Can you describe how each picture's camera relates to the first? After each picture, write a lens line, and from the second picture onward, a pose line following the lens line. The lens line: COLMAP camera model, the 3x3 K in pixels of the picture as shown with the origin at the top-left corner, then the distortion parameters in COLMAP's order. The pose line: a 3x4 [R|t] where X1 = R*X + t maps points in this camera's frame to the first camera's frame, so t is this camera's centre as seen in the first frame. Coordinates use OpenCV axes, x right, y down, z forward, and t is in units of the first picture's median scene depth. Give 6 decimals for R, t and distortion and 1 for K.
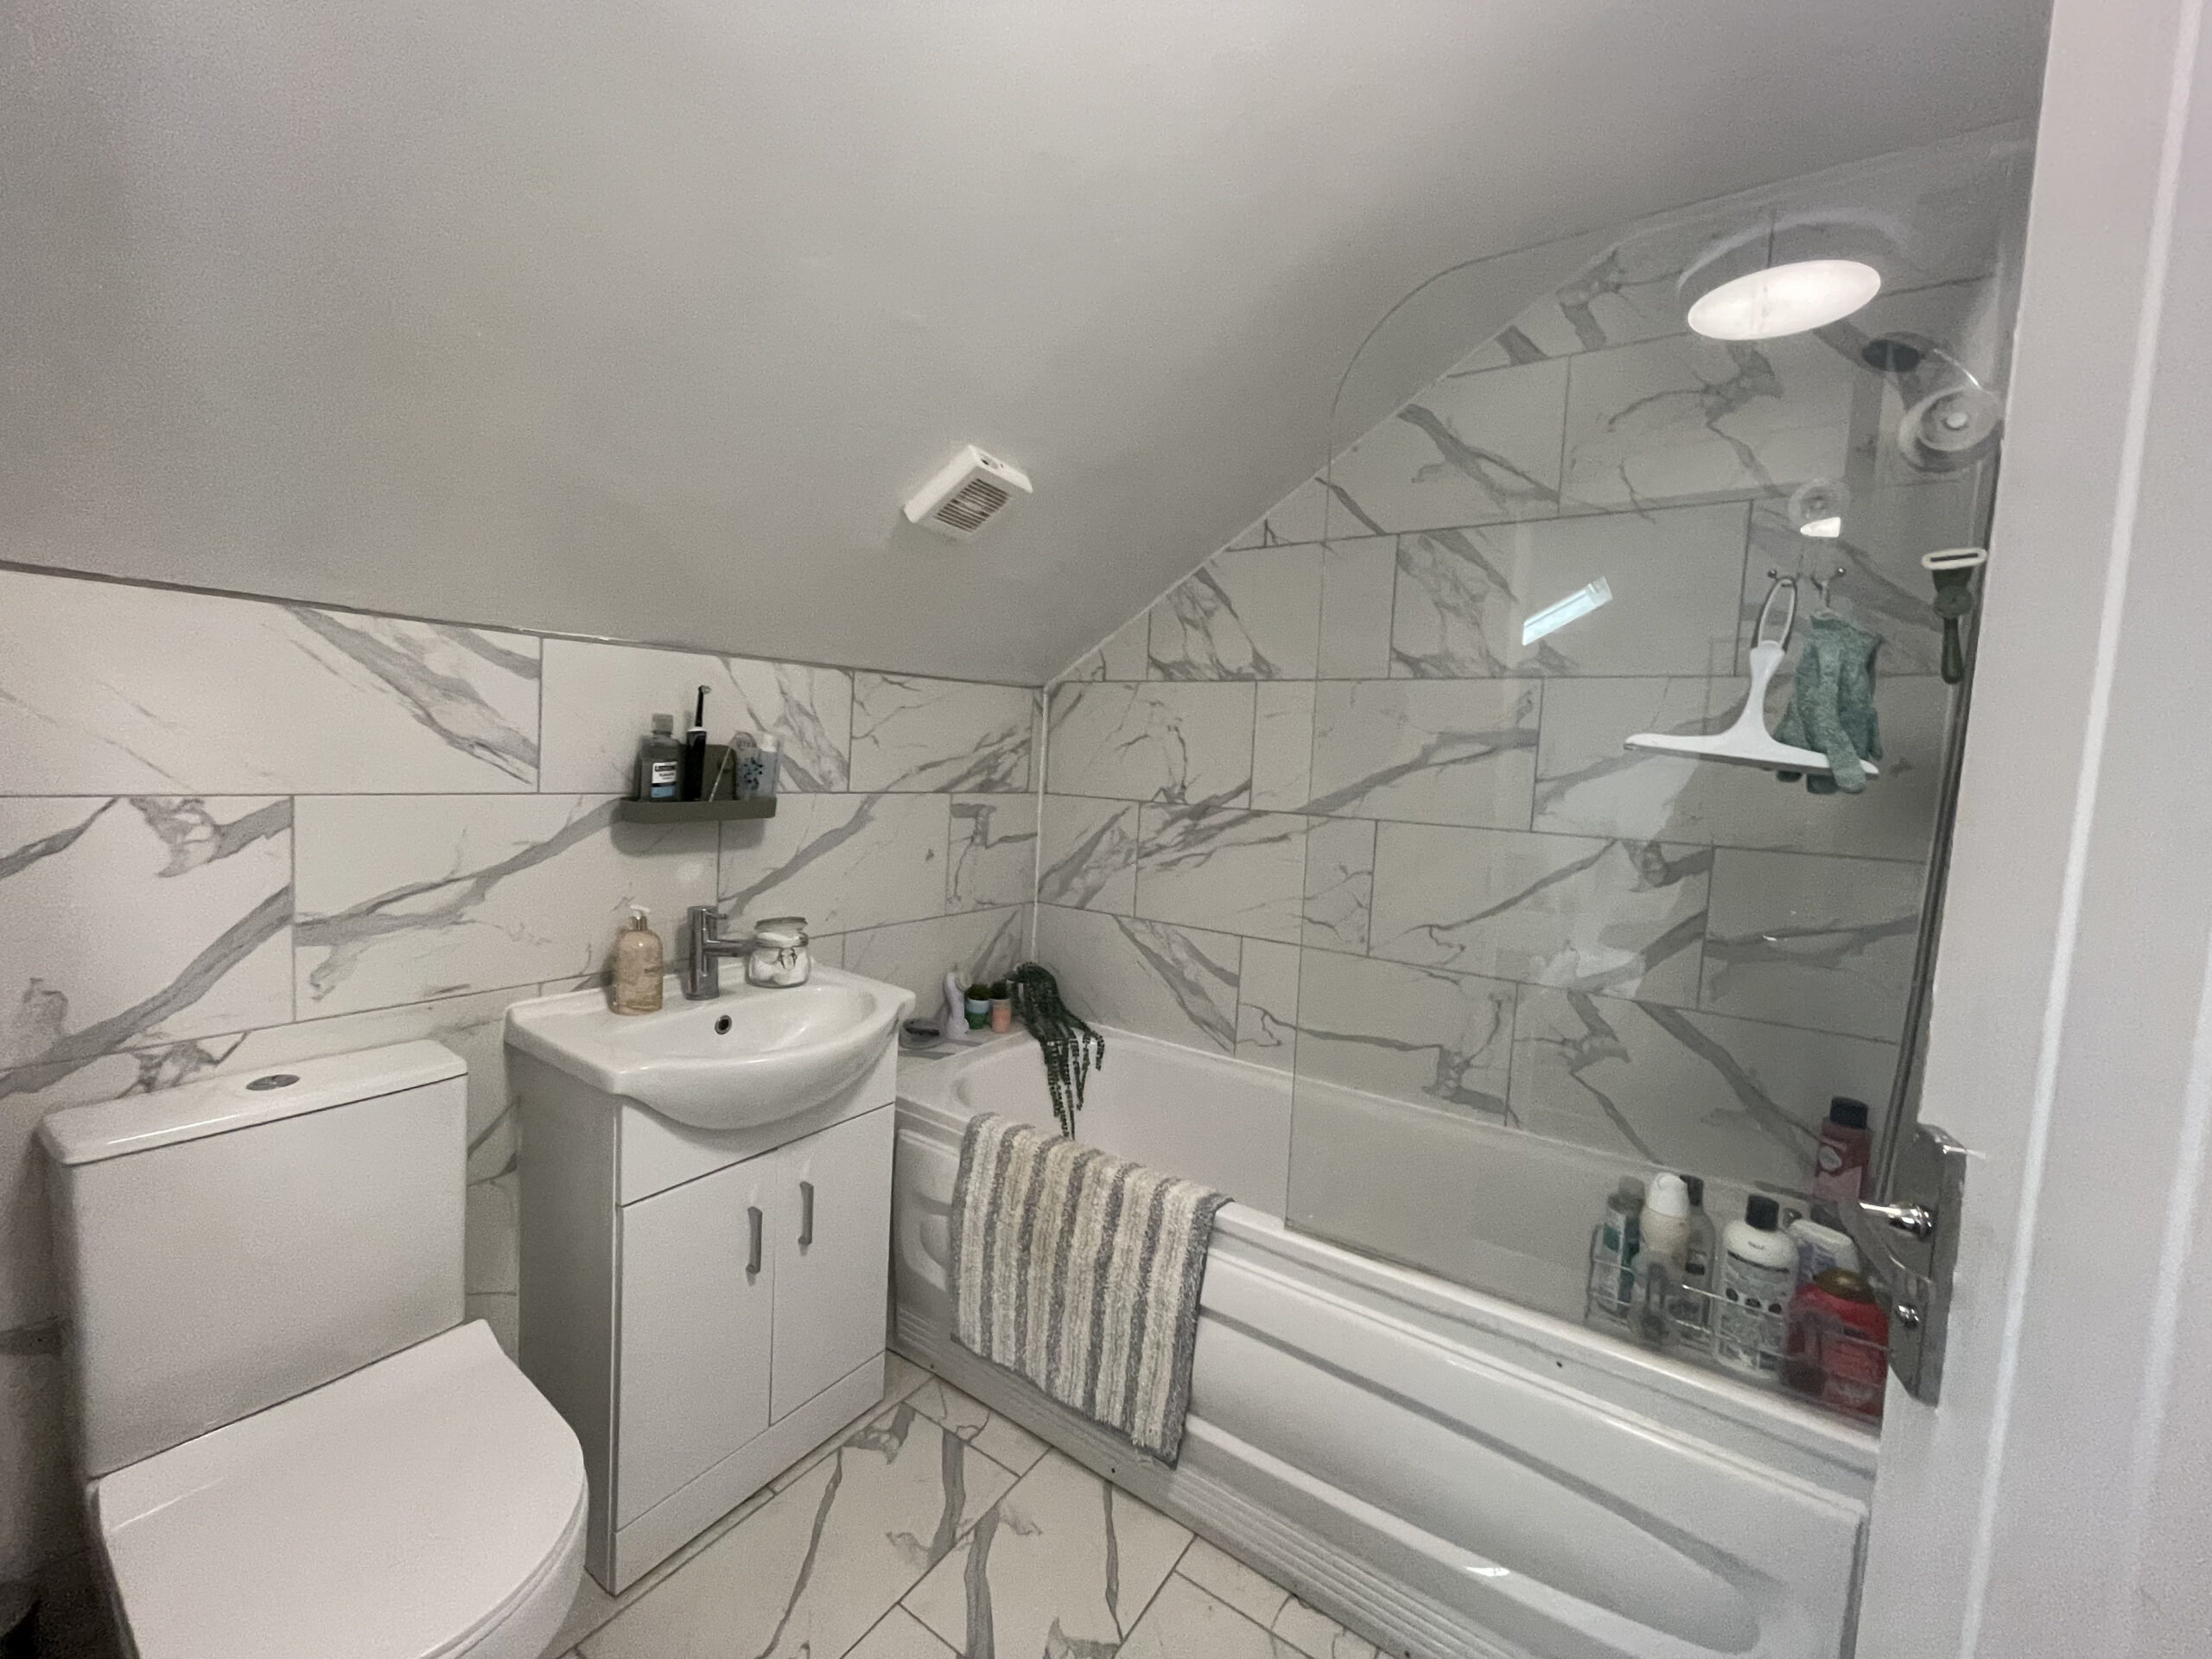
lens RADIAL K [[892.4, 0, 1108.2], [0, 892.4, 819.3], [0, 0, 1]] dist [-0.004041, 0.000301]
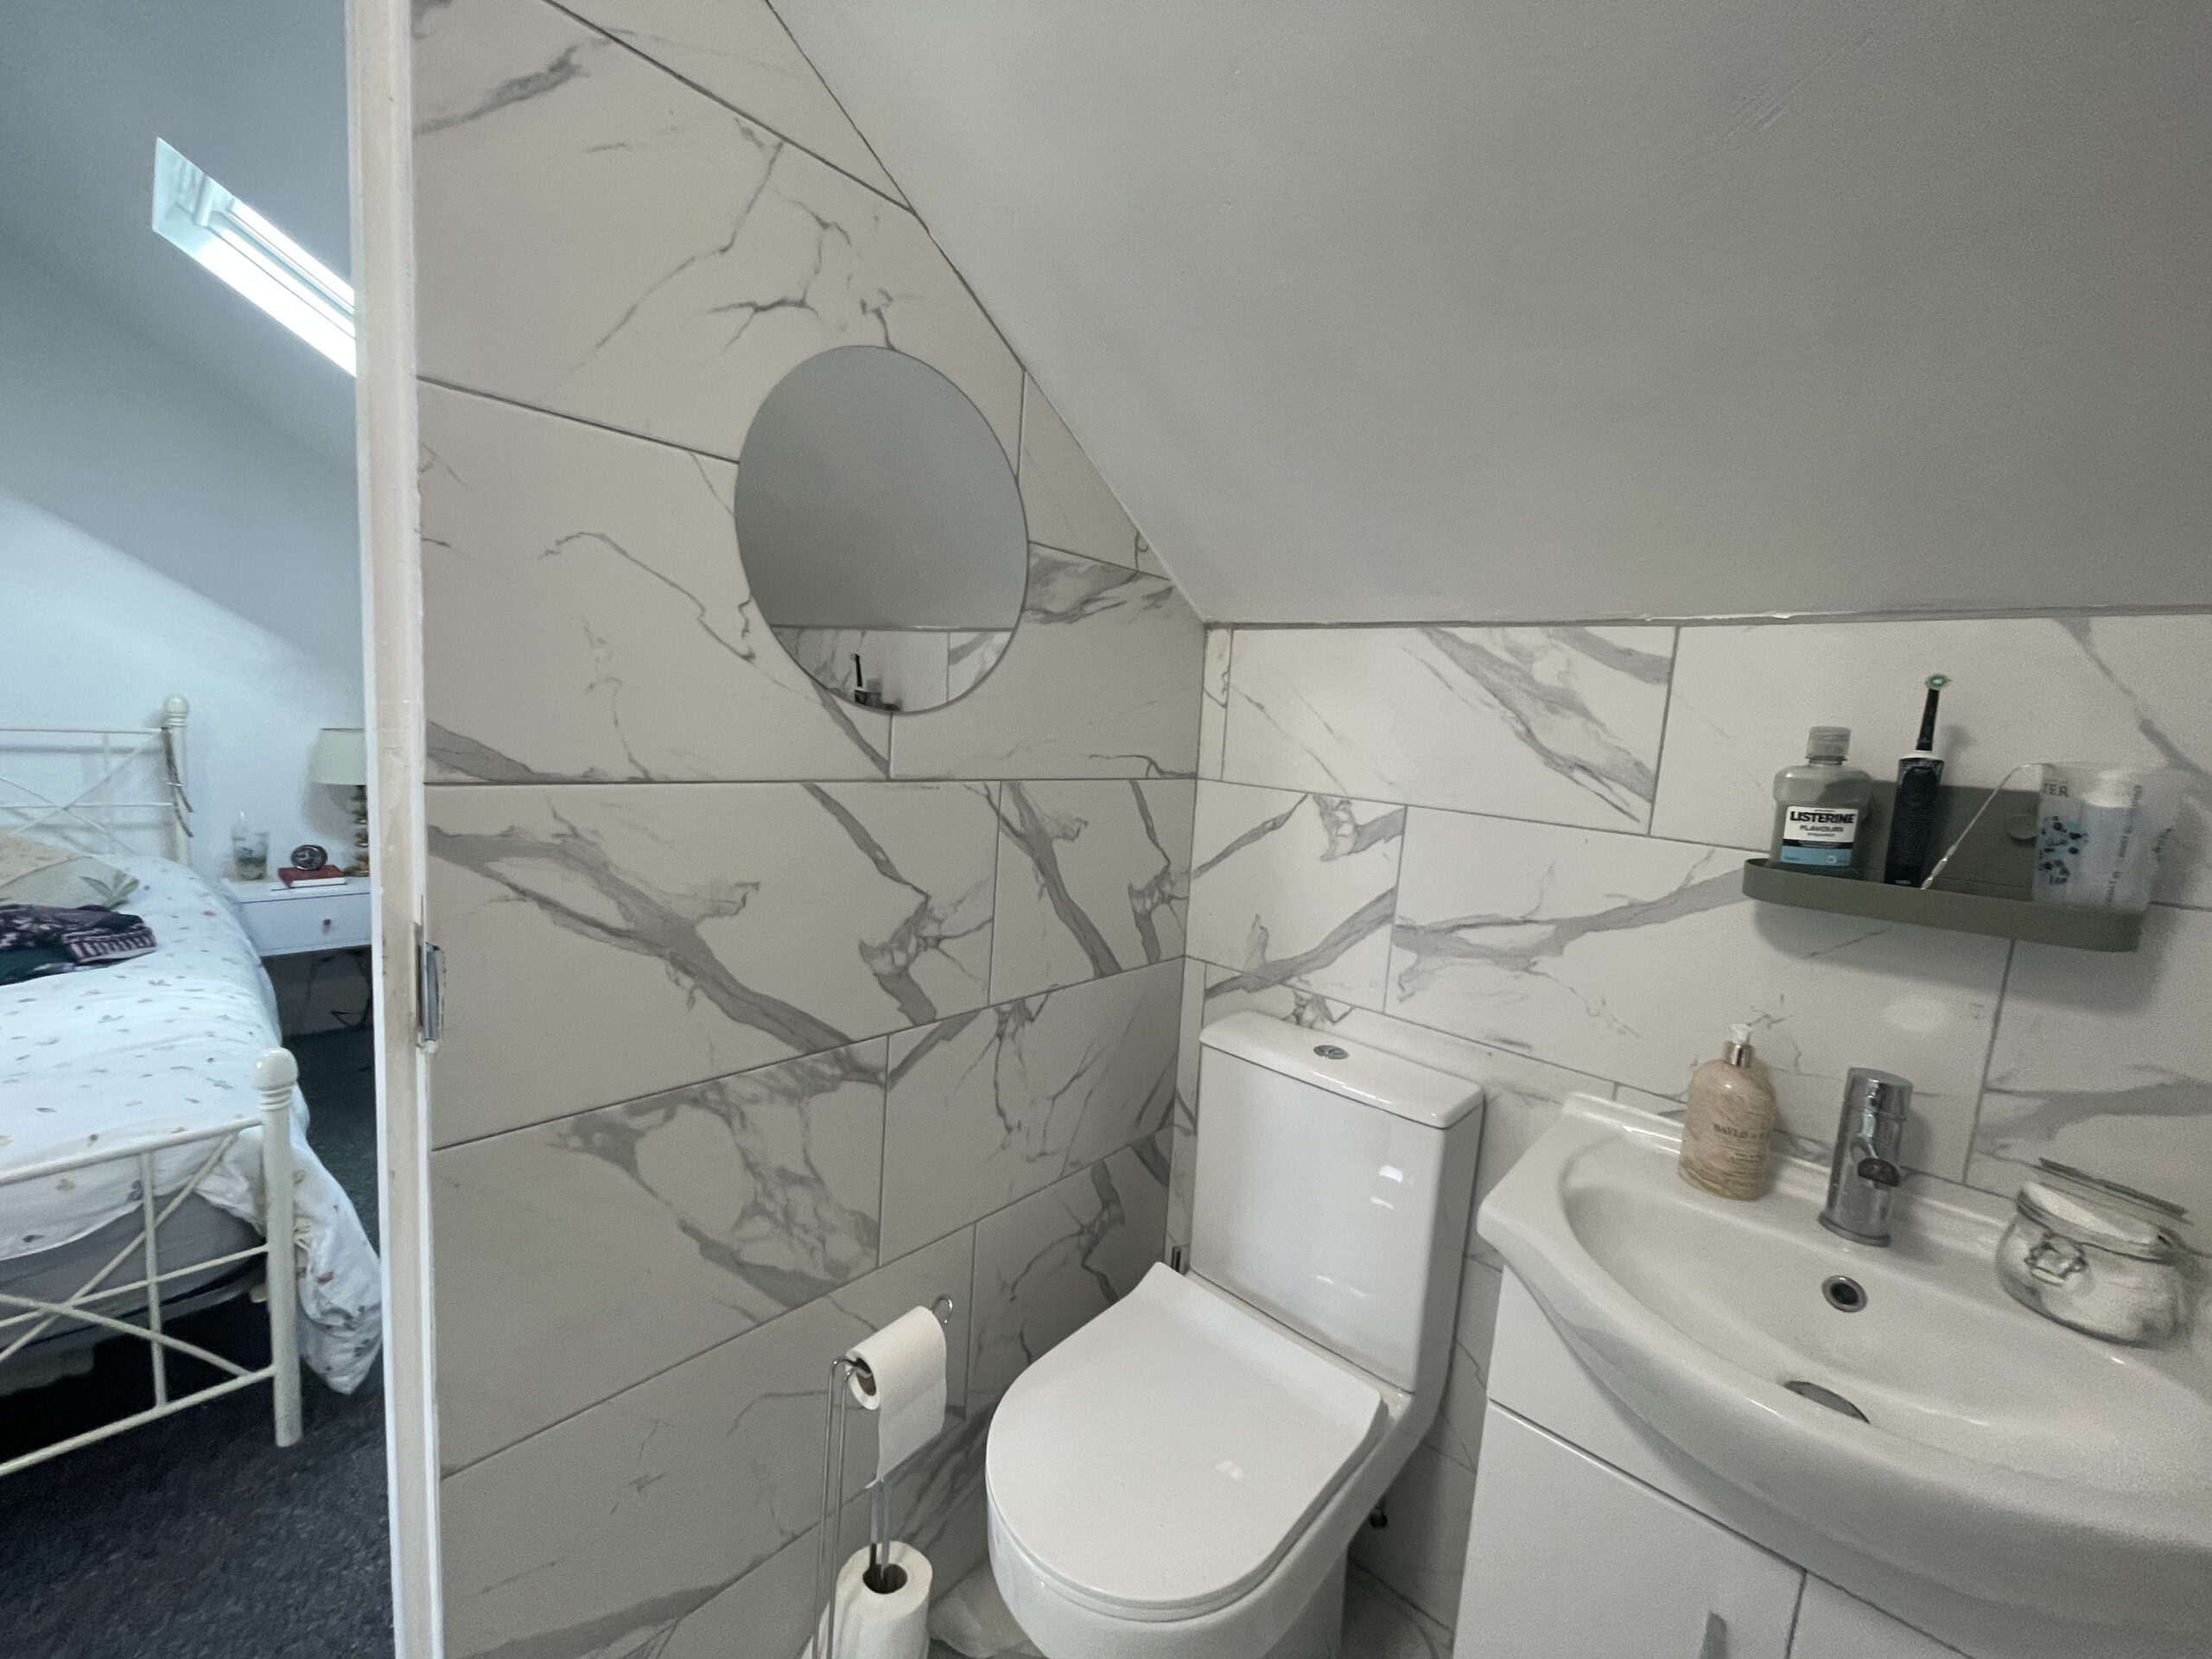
lens RADIAL K [[892.4, 0, 1102.6], [0, 892.4, 819.6], [0, 0, 1]] dist [-0.004041, 0.000301]
pose [[-0.128163, 0.057201, -0.990102, 0.149557], [-0.150538, 0.985645, 0.076430, -0.028422], [0.980262, 0.158843, -0.117712, 0.586753]]
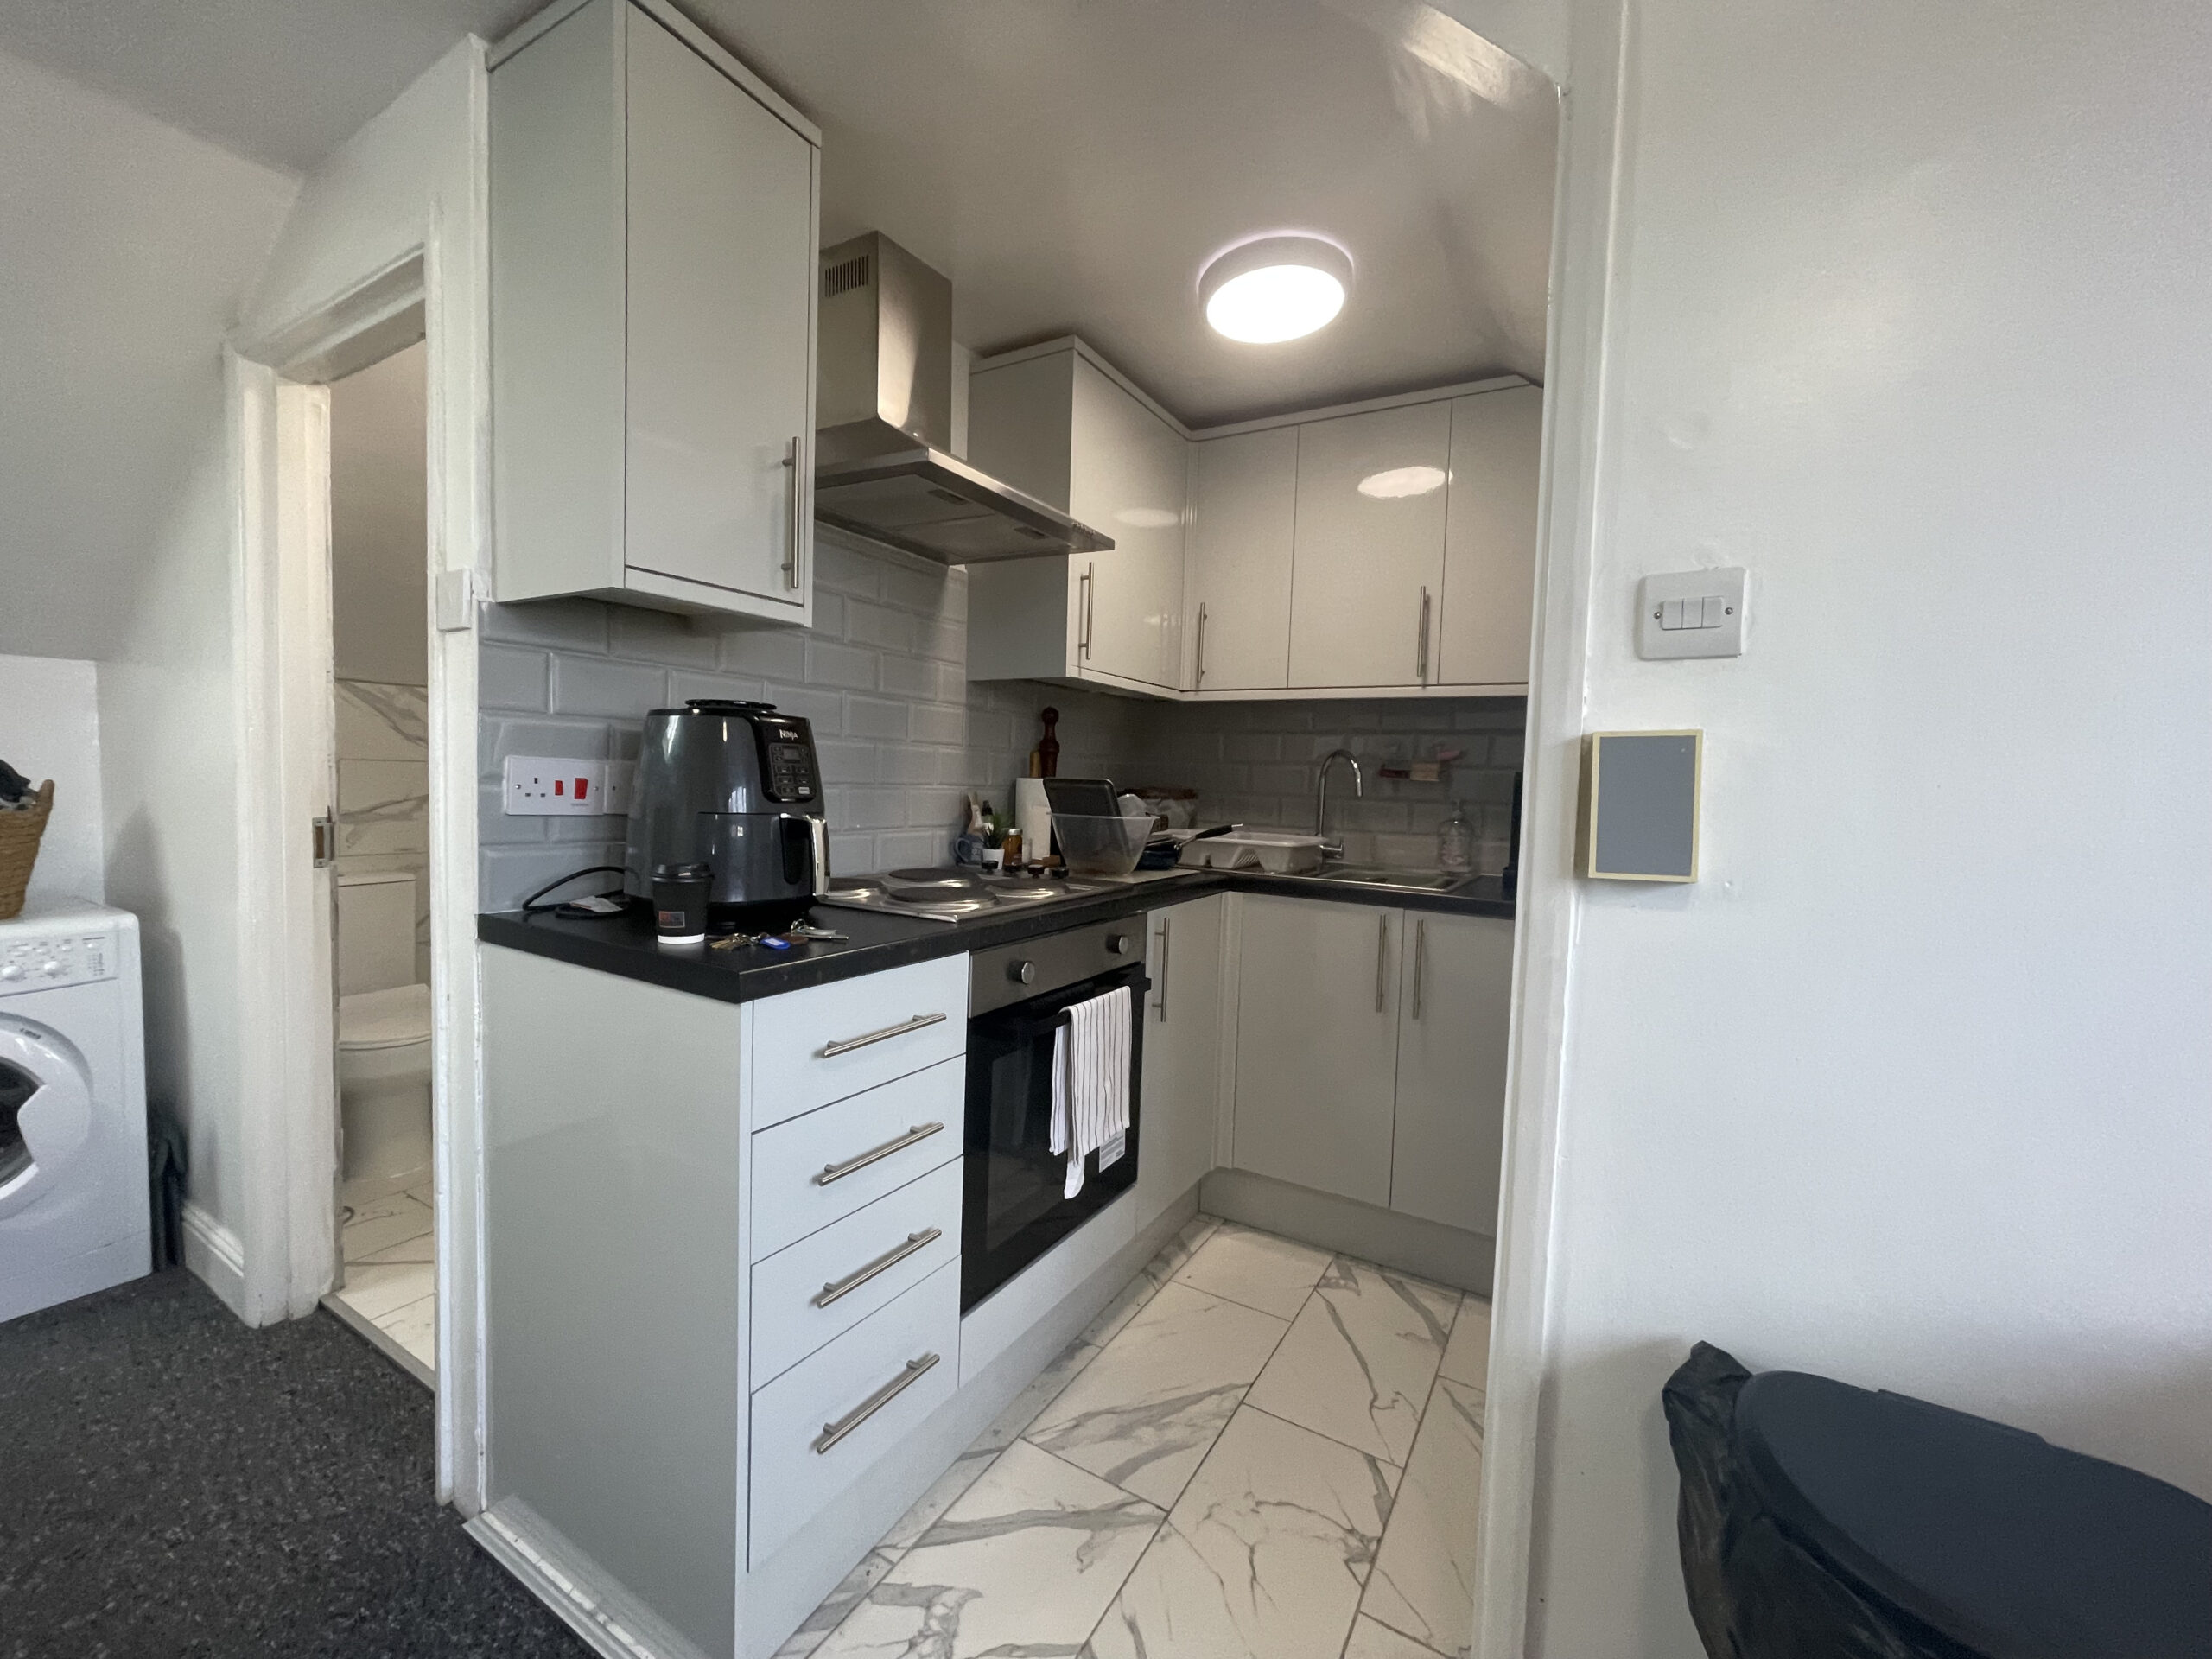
lens RADIAL K [[892.4, 0, 1105.2], [0, 892.4, 822.4], [0, 0, 1]] dist [-0.004041, 0.000301]
pose [[0.997815, -0.021596, 0.062436, 0.750661], [0.022470, 0.999659, -0.013336, 0.167919], [-0.062127, 0.014710, 0.997960, -1.152983]]
